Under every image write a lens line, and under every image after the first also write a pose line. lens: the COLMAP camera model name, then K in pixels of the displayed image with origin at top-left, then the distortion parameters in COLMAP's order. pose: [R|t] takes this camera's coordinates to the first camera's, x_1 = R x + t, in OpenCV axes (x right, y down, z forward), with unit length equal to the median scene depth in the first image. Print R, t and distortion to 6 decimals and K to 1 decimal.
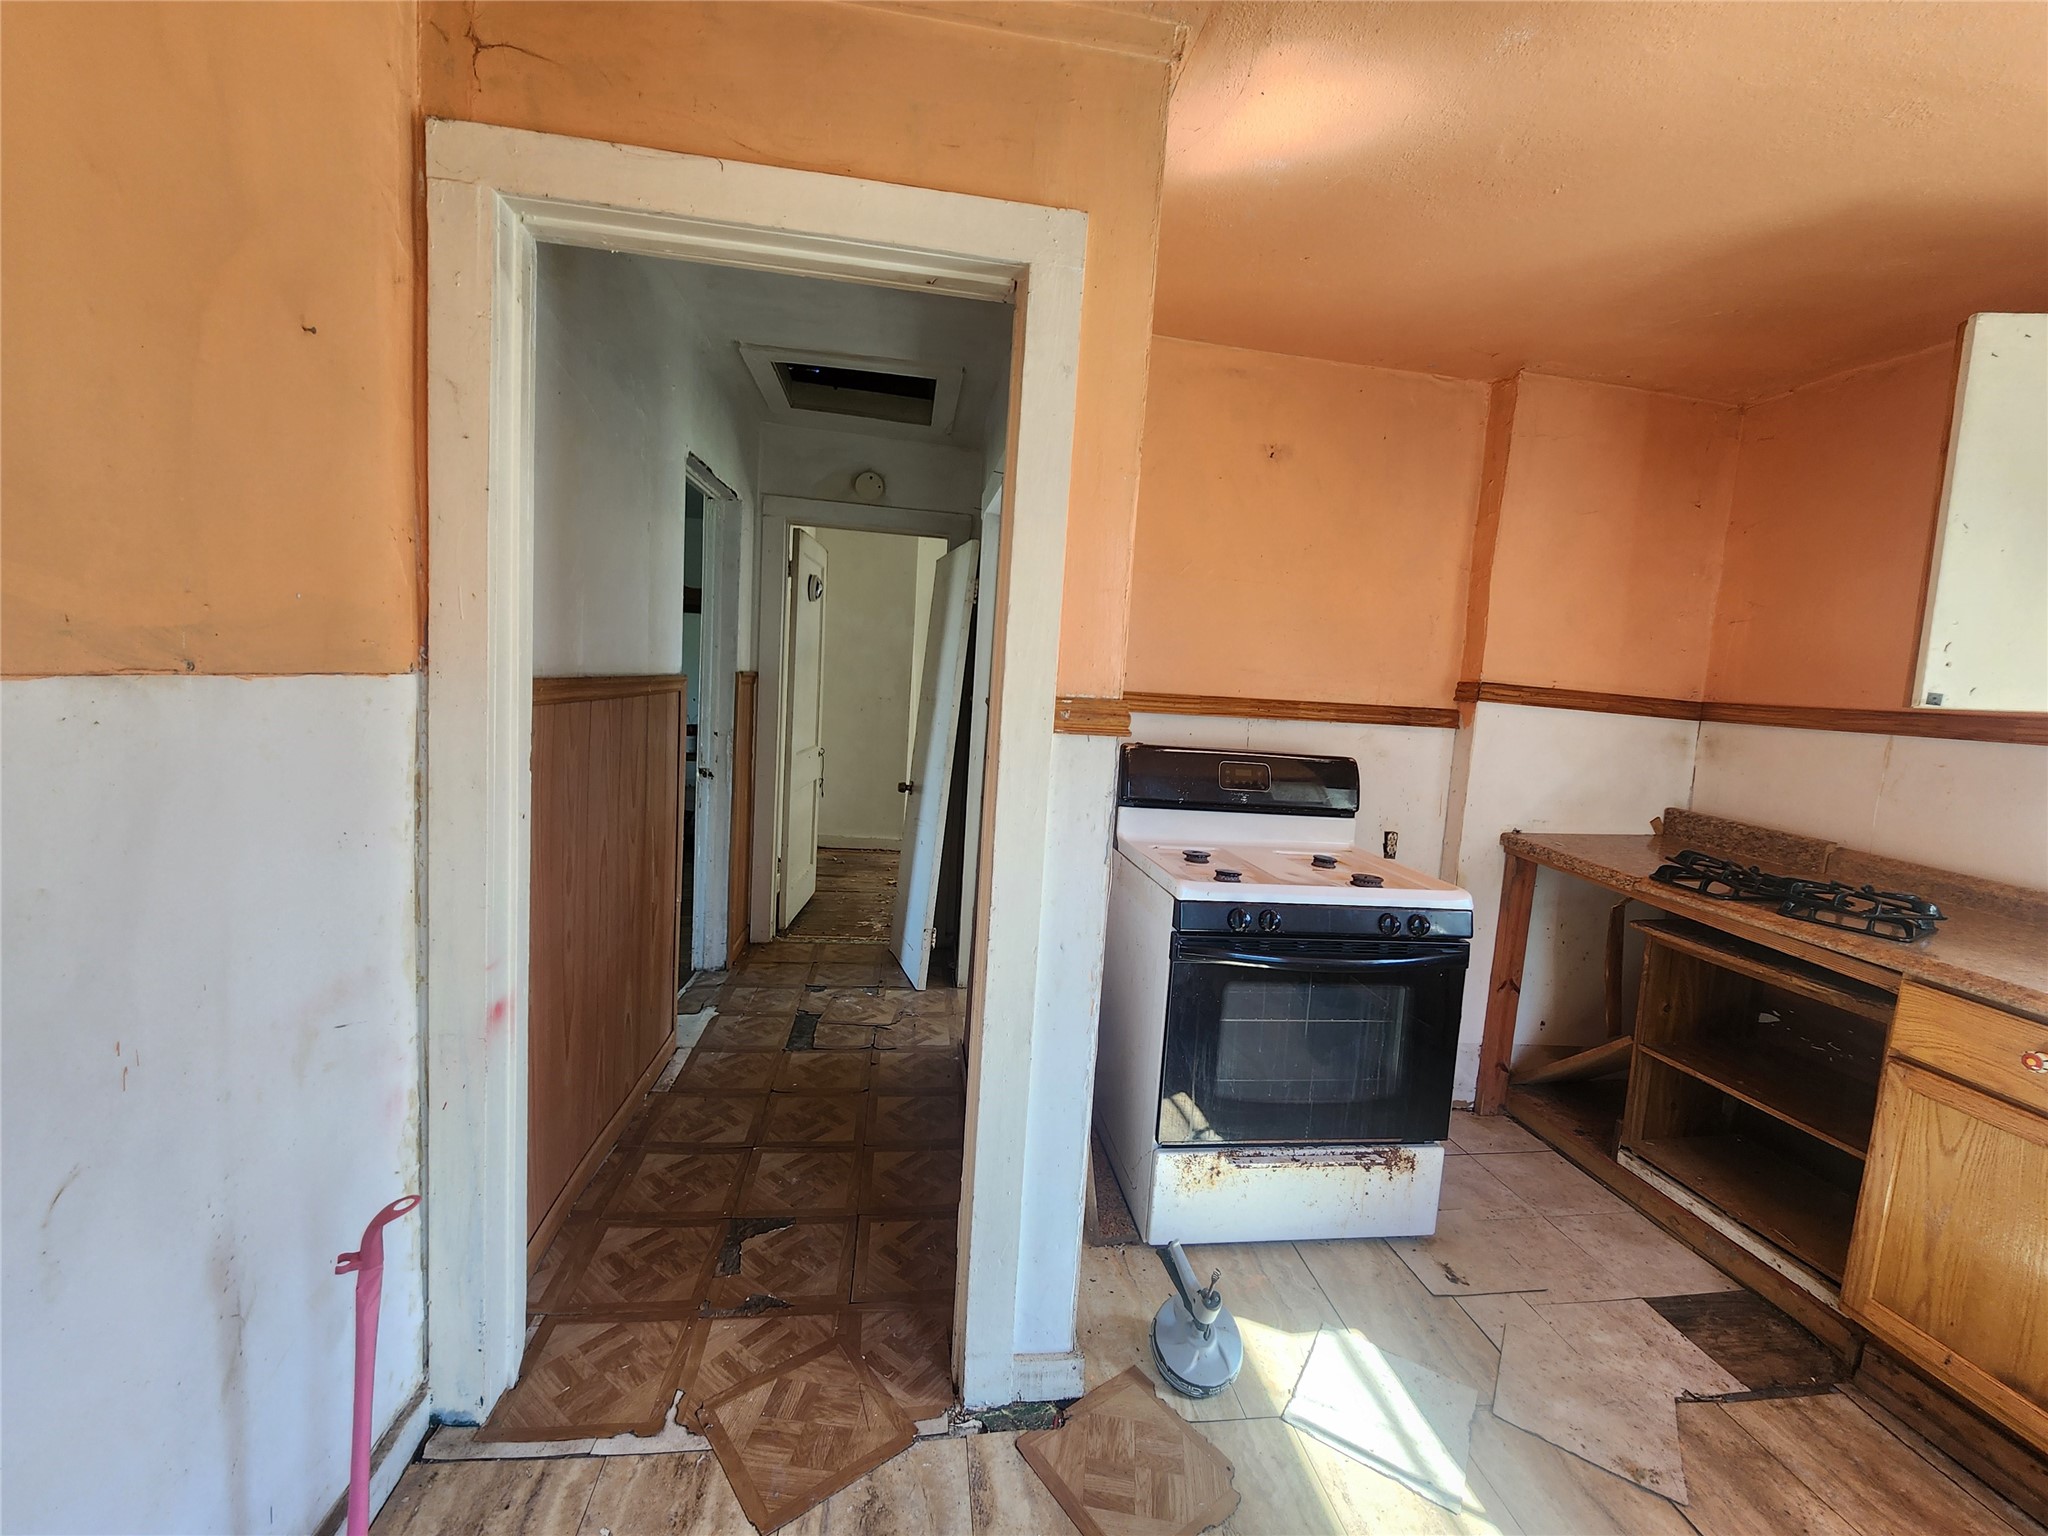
lens RADIAL K [[843.9, 0, 1033.5], [0, 843.9, 760.8], [0, 0, 1]] dist [-0.003247, 0.000139]
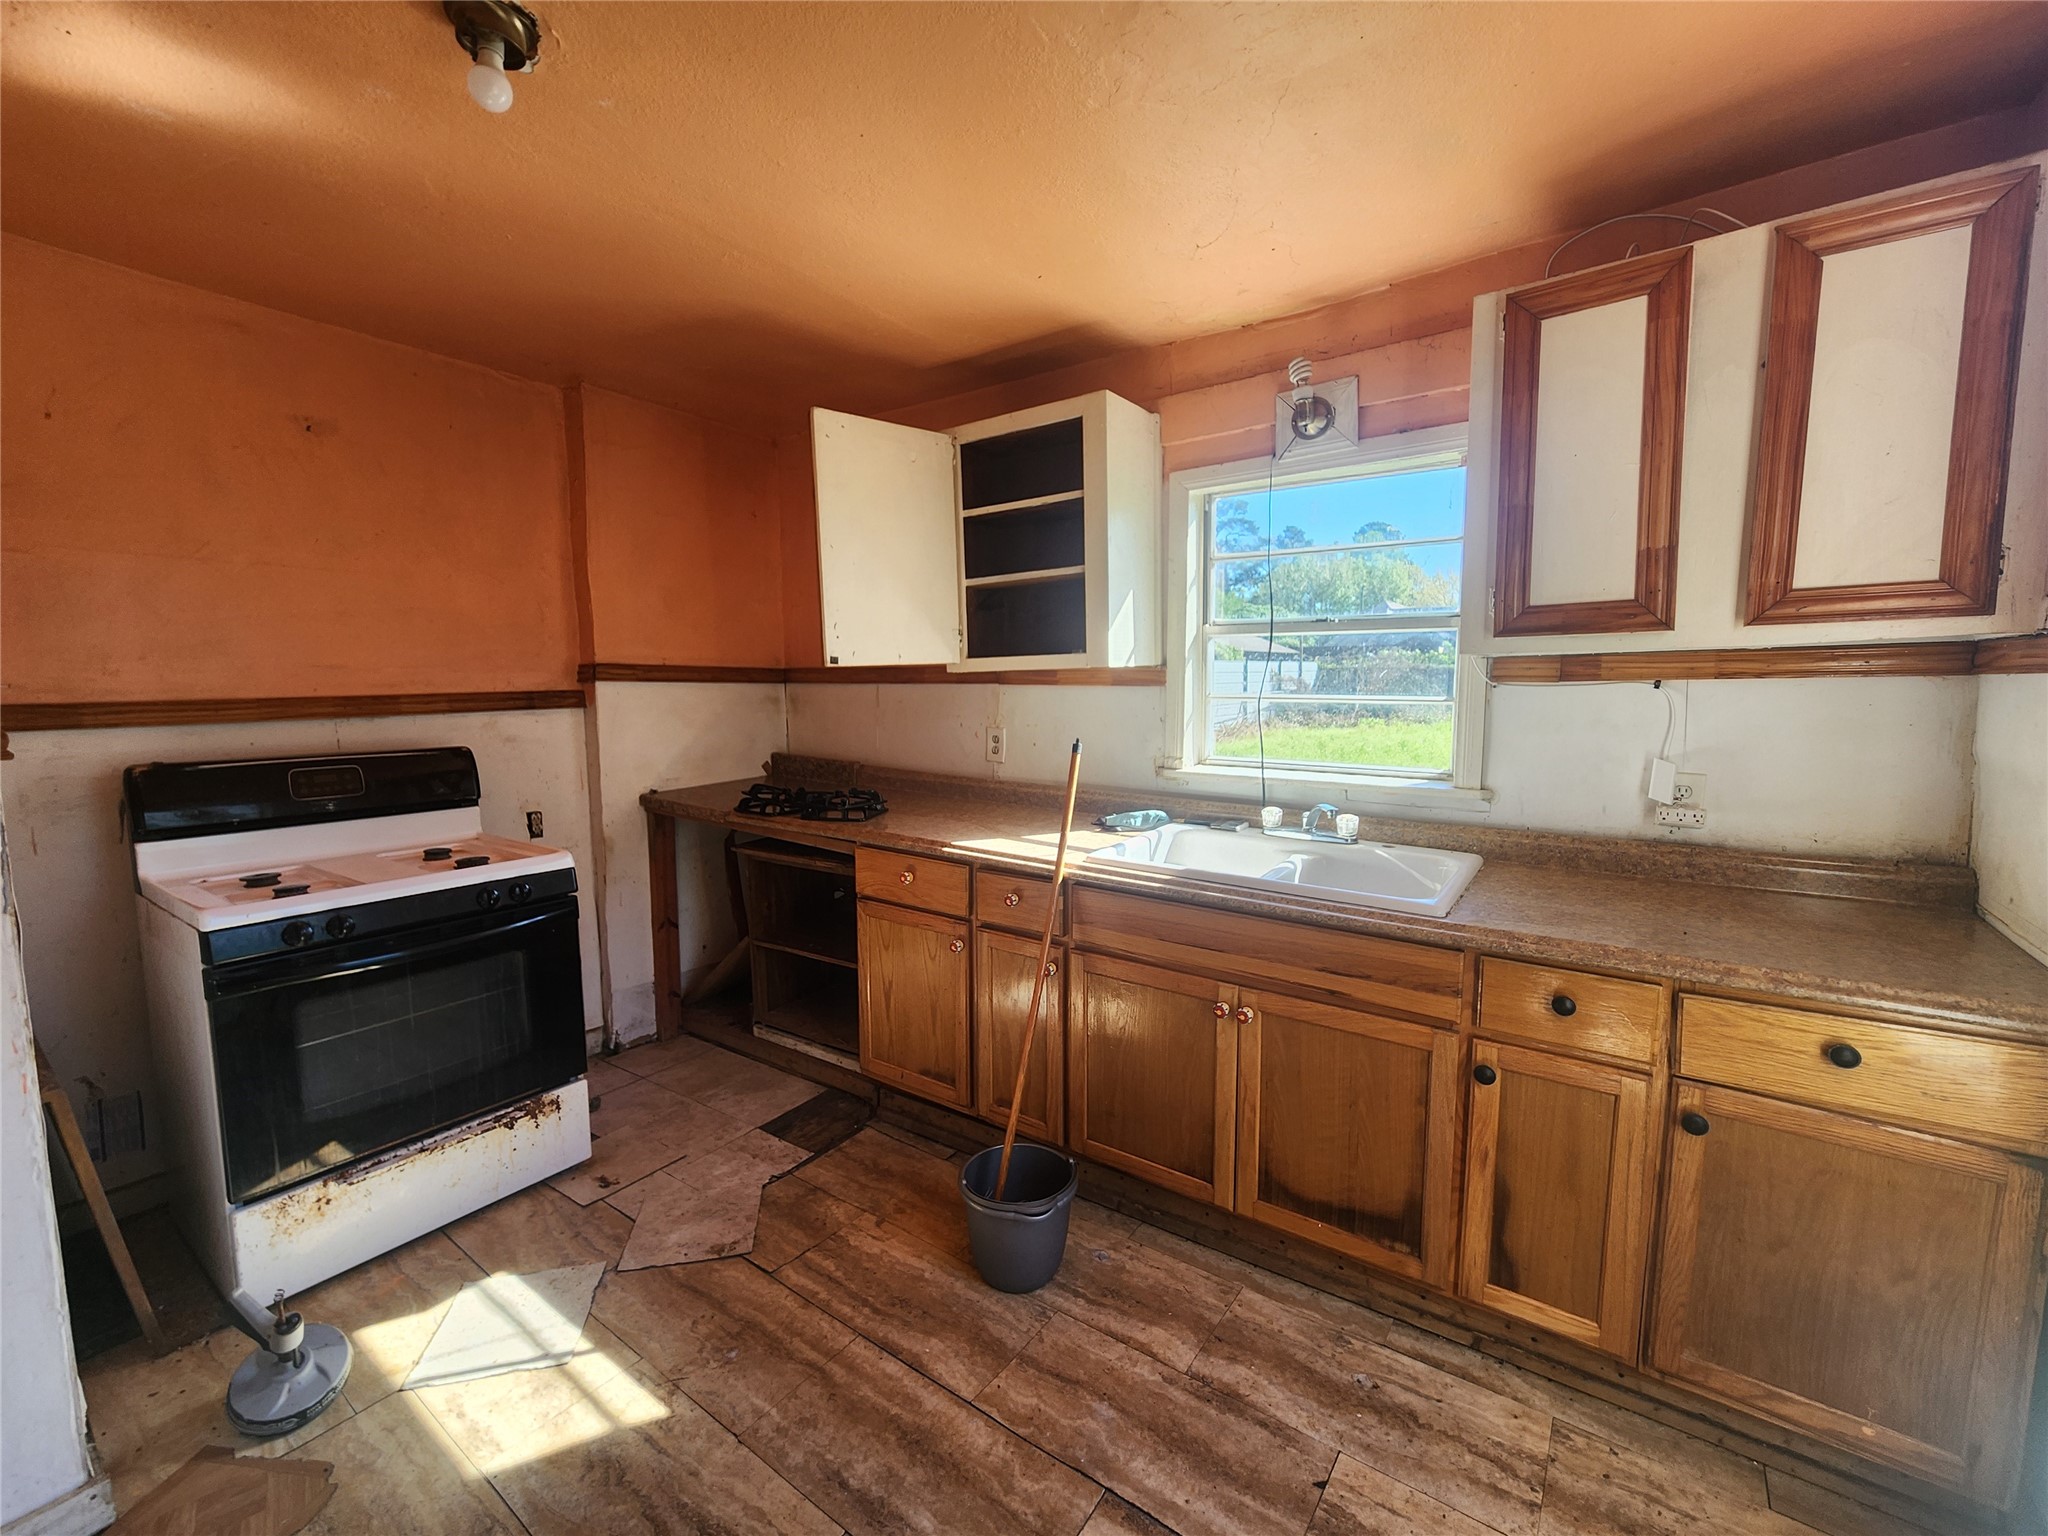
lens RADIAL K [[843.9, 0, 1026.7], [0, 843.9, 761.9], [0, 0, 1]] dist [-0.003247, 0.000139]
pose [[0.688037, -0.142645, 0.711518, 0.157696], [0.125375, 0.989112, 0.077060, 0.027028], [-0.714763, 0.036187, 0.698430, -0.236677]]
